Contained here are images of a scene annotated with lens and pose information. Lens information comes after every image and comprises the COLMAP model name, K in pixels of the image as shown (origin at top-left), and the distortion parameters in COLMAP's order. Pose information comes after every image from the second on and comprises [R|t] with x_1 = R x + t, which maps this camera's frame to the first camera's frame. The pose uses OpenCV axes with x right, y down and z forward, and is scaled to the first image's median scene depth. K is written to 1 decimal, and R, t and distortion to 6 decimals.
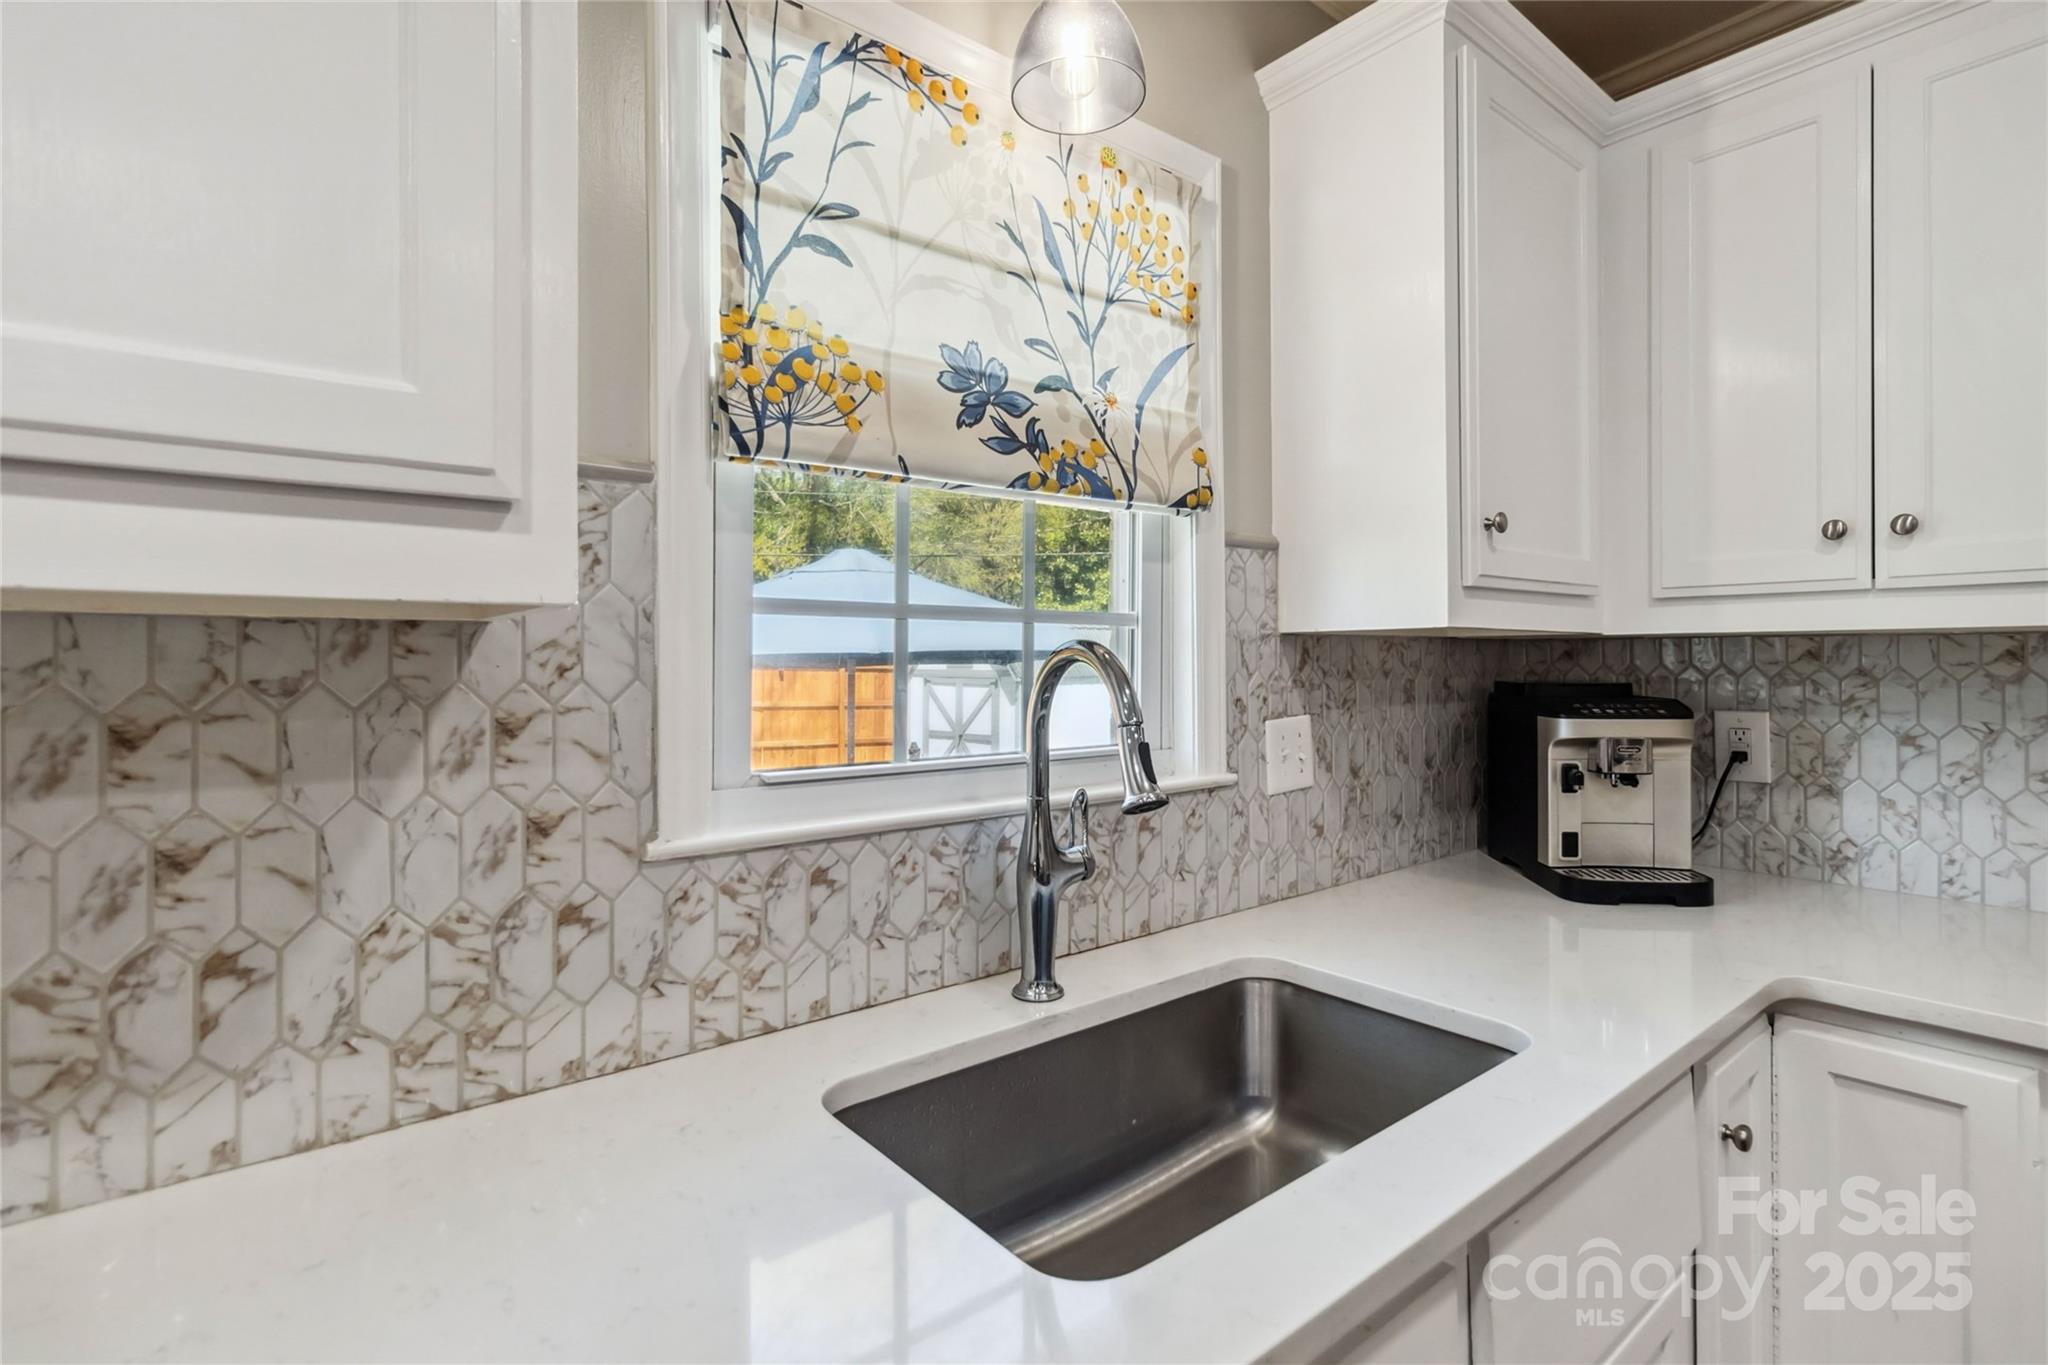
lens RADIAL K [[982.1, 0, 1026.4], [0, 982.1, 645.2], [0, 0, 1]] dist [-0.000724, 0.000505]
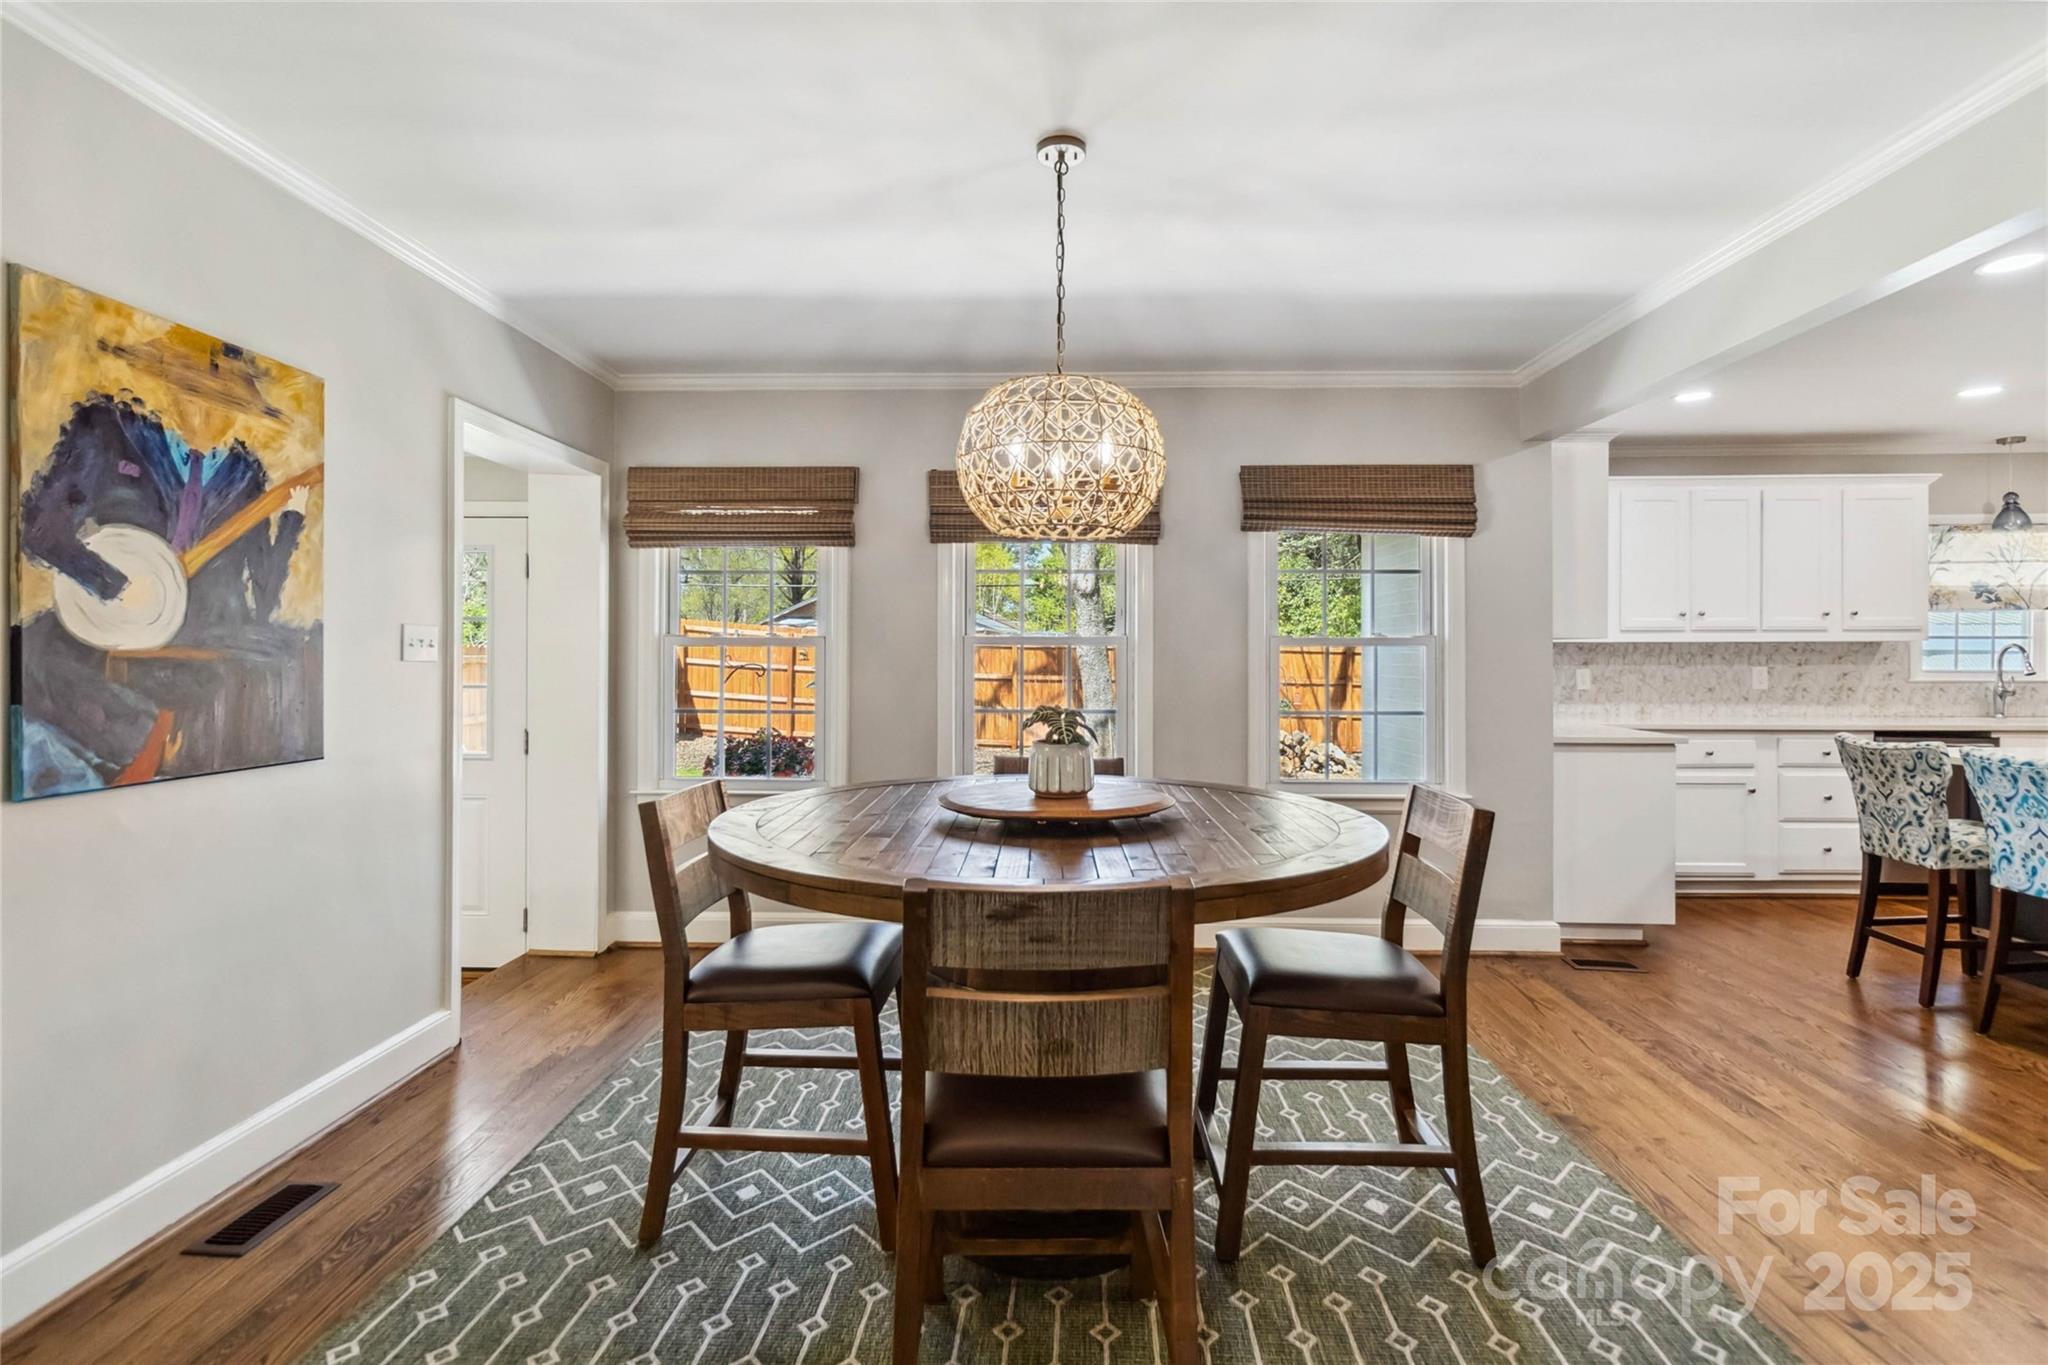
lens RADIAL K [[989.2, 0, 1021.3], [0, 989.2, 655.9], [0, 0, 1]] dist [0.002955, 0.000309]
pose [[0.755947, 0.000316, -0.654633, -0.382384], [0.008404, 0.999913, 0.010188, -0.031466], [0.654579, -0.013203, 0.755878, -5.180056]]
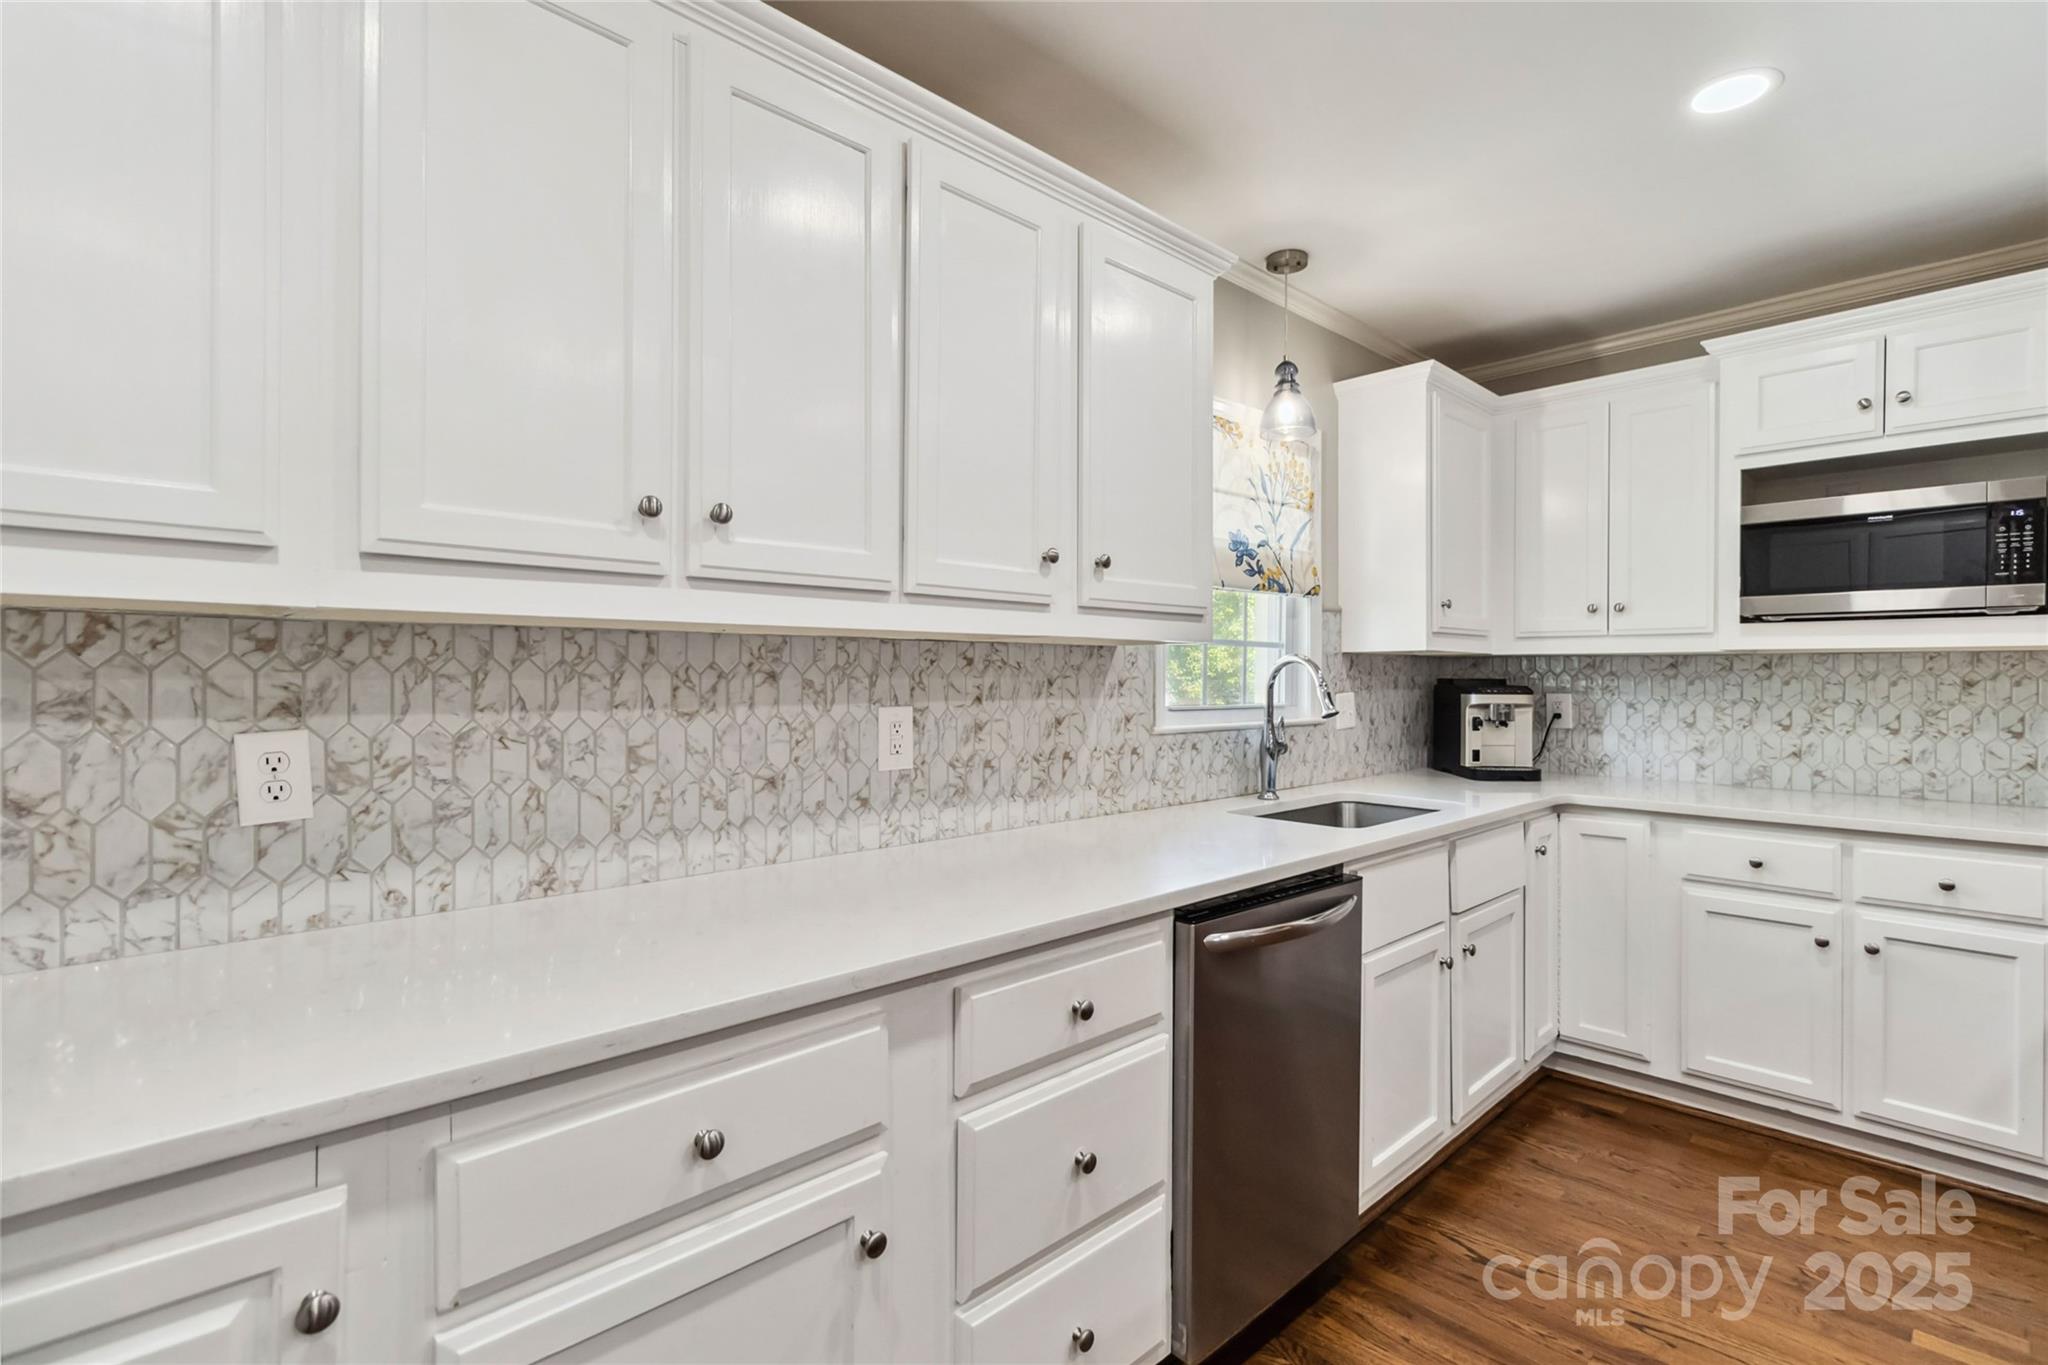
lens RADIAL K [[951.1, 0, 1026.6], [0, 951.1, 664.3], [0, 0, 1]] dist [0.000410, 0.000187]
pose [[0.997340, 0.006633, 0.072587, -0.688875], [-0.006833, 0.999974, 0.002510, 0.015908], [-0.072568, -0.002999, 0.997359, -1.192607]]
